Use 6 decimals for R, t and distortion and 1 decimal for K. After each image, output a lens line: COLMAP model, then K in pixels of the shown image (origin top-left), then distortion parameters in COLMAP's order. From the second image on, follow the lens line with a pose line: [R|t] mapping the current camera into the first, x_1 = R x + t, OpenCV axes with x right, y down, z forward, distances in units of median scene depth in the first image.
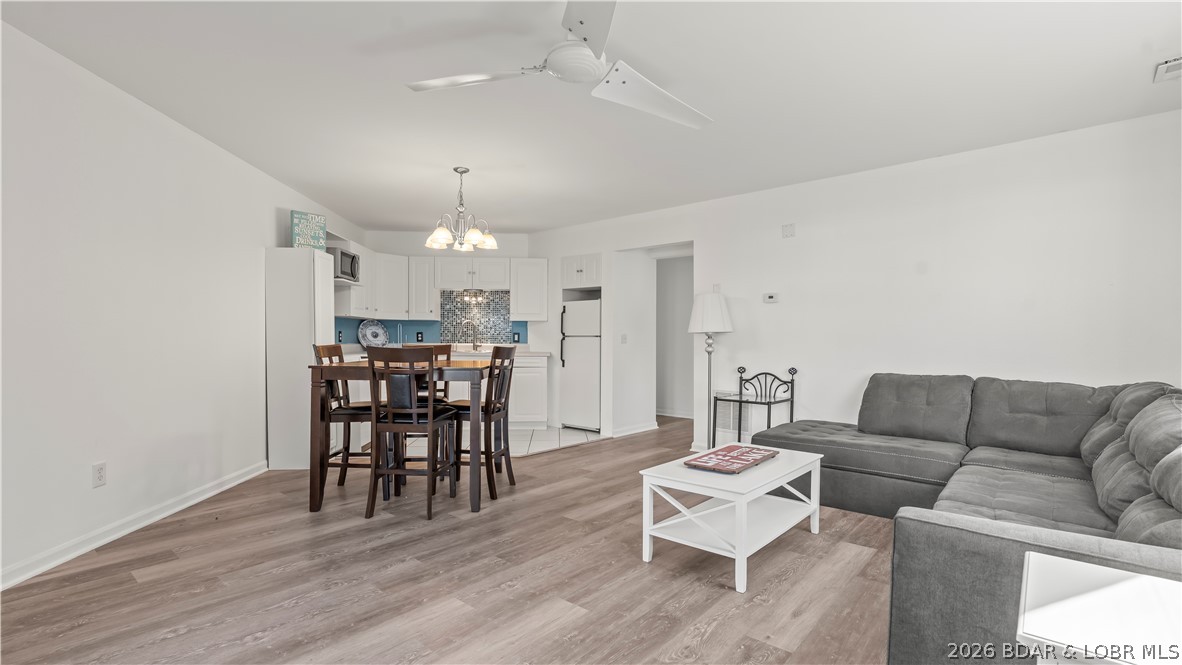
lens RADIAL K [[534.8, 0, 593.6], [0, 534.8, 342.9], [0, 0, 1]] dist [-0.005868, 0.000520]
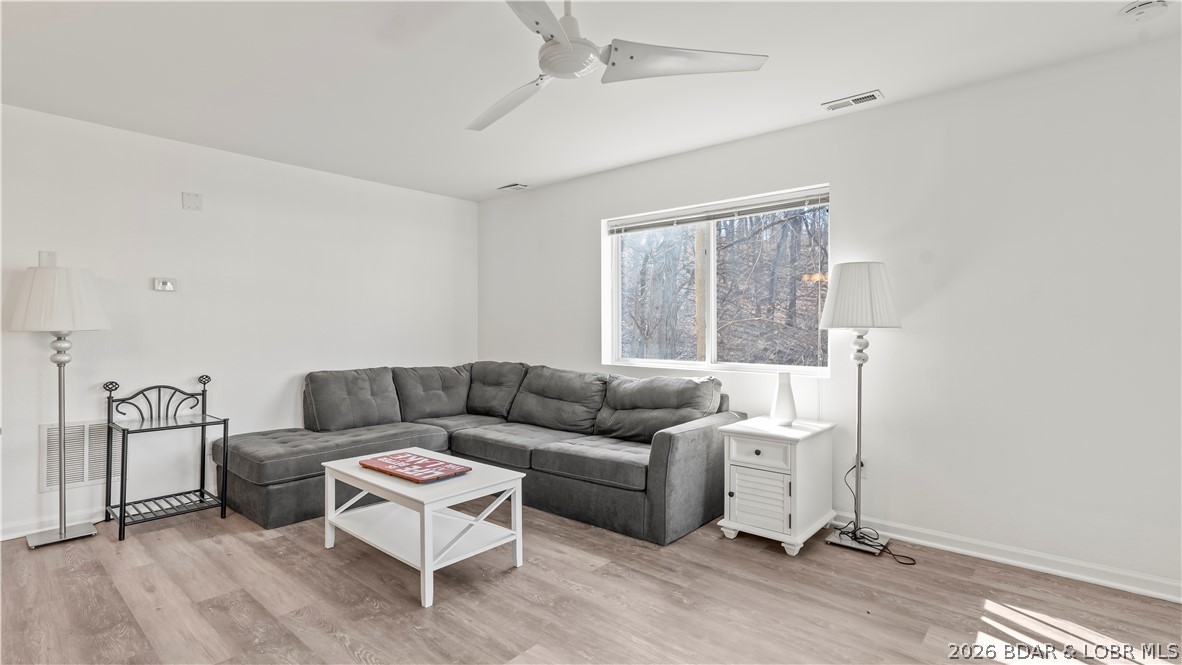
lens RADIAL K [[537.4, 0, 596.0], [0, 537.4, 332.1], [0, 0, 1]] dist [-0.006591, 0.001083]
pose [[-0.006327, -0.002237, 0.999977, -0.369913], [0.009856, 0.999949, 0.002299, -0.012228], [-0.999931, 0.009871, -0.006305, 0.362022]]
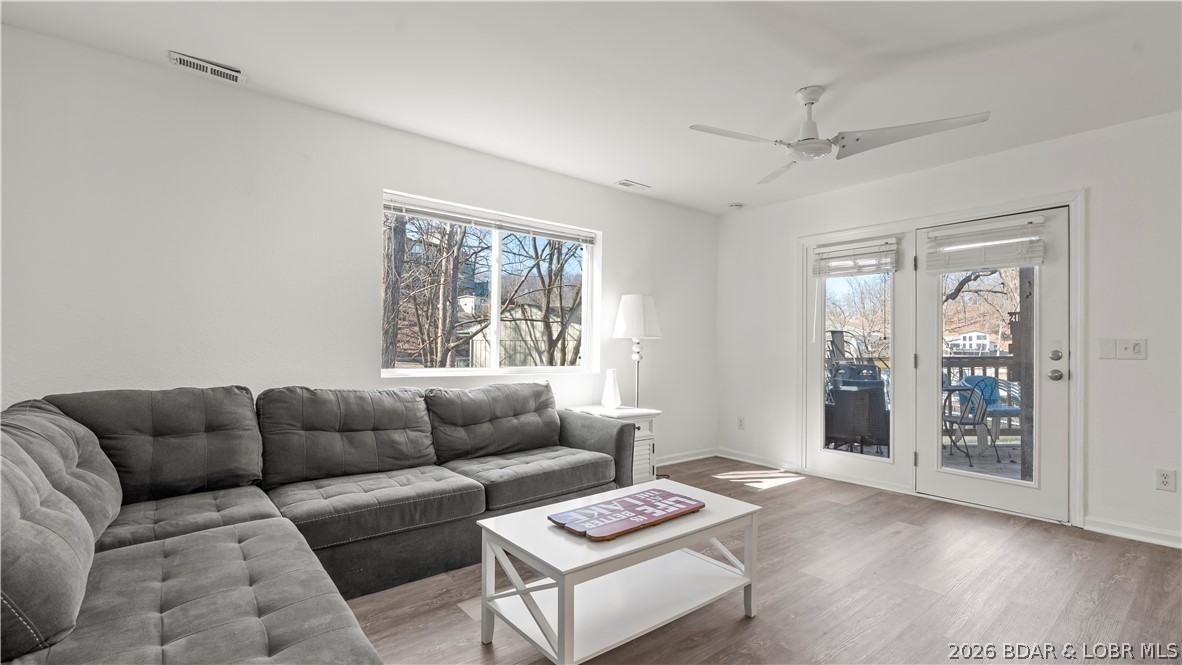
lens RADIAL K [[530.5, 0, 594.4], [0, 530.5, 340.3], [0, 0, 1]] dist [-0.012653, 0.005091]
pose [[-0.984859, -0.014152, 0.172779, 0.100363], [-0.013619, 0.999898, 0.004269, -0.010701], [-0.172822, 0.001852, -0.984951, 0.914552]]
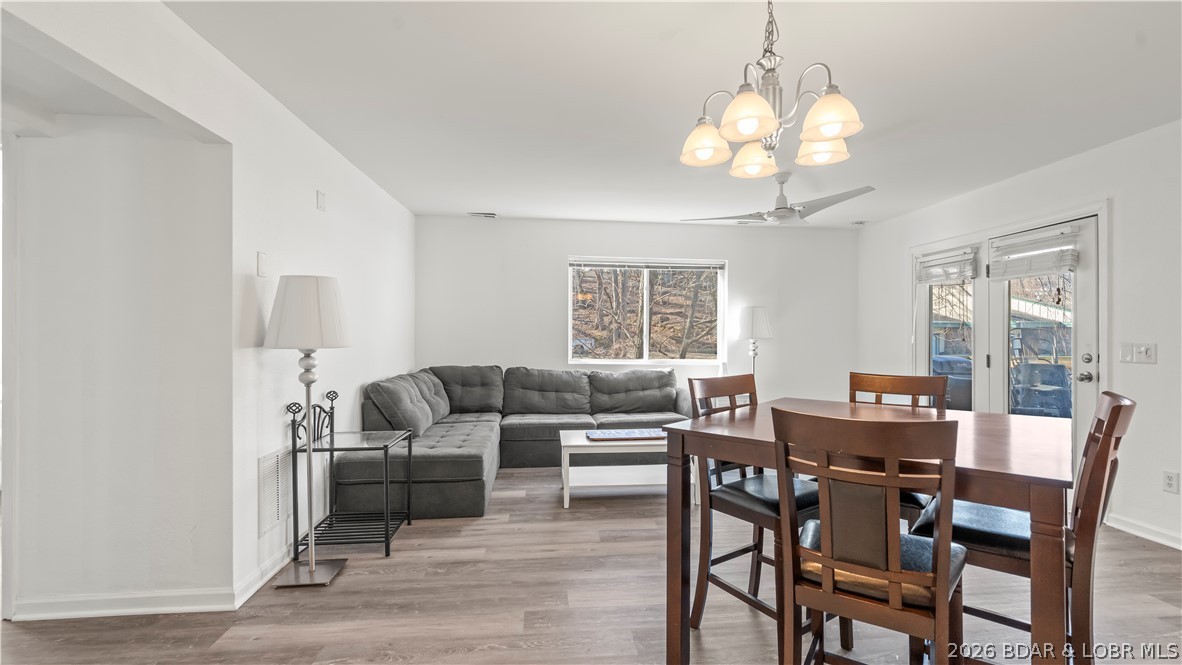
lens RADIAL K [[537.4, 0, 596.0], [0, 537.4, 332.1], [0, 0, 1]] dist [-0.006591, 0.001083]
pose [[-0.725130, -0.006788, 0.688578, -0.347114], [-0.000173, 0.999953, 0.009675, -0.036554], [-0.688612, 0.006897, -0.725097, 1.108081]]
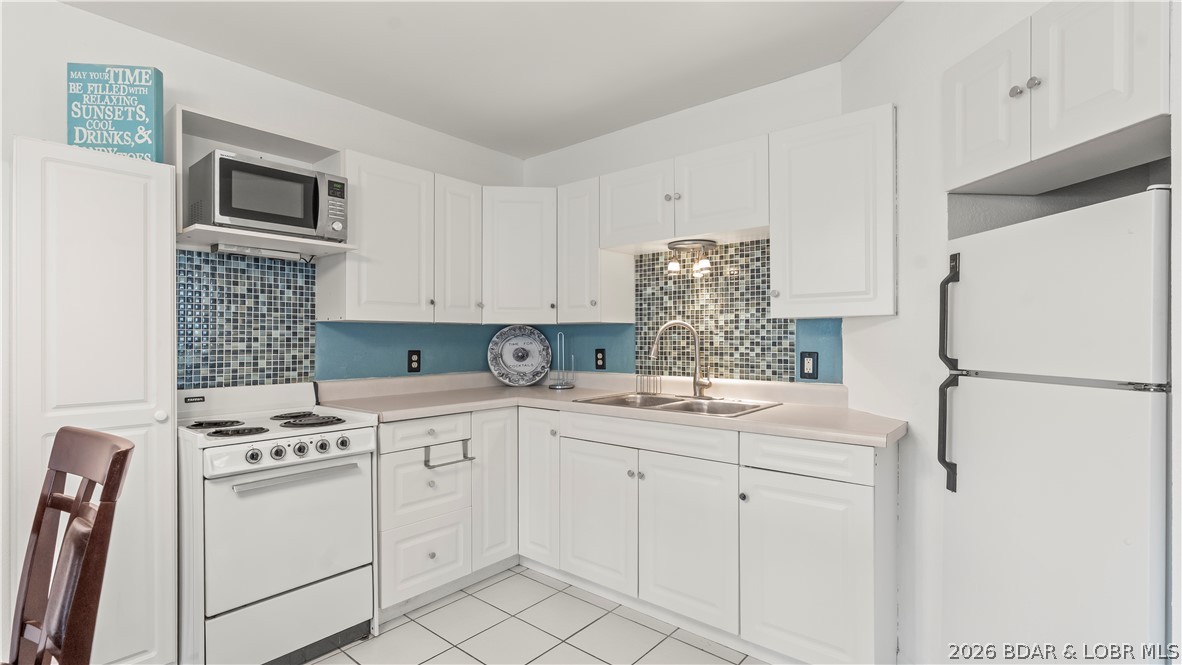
lens RADIAL K [[540.8, 0, 590.8], [0, 540.8, 339.7], [0, 0, 1]] dist [-0.001636, 0.001354]
pose [[0.716724, -0.005405, -0.697336, 0.001341], [0.000447, 0.999973, -0.007292, -0.031506], [0.697357, 0.004915, 0.716708, 0.834282]]
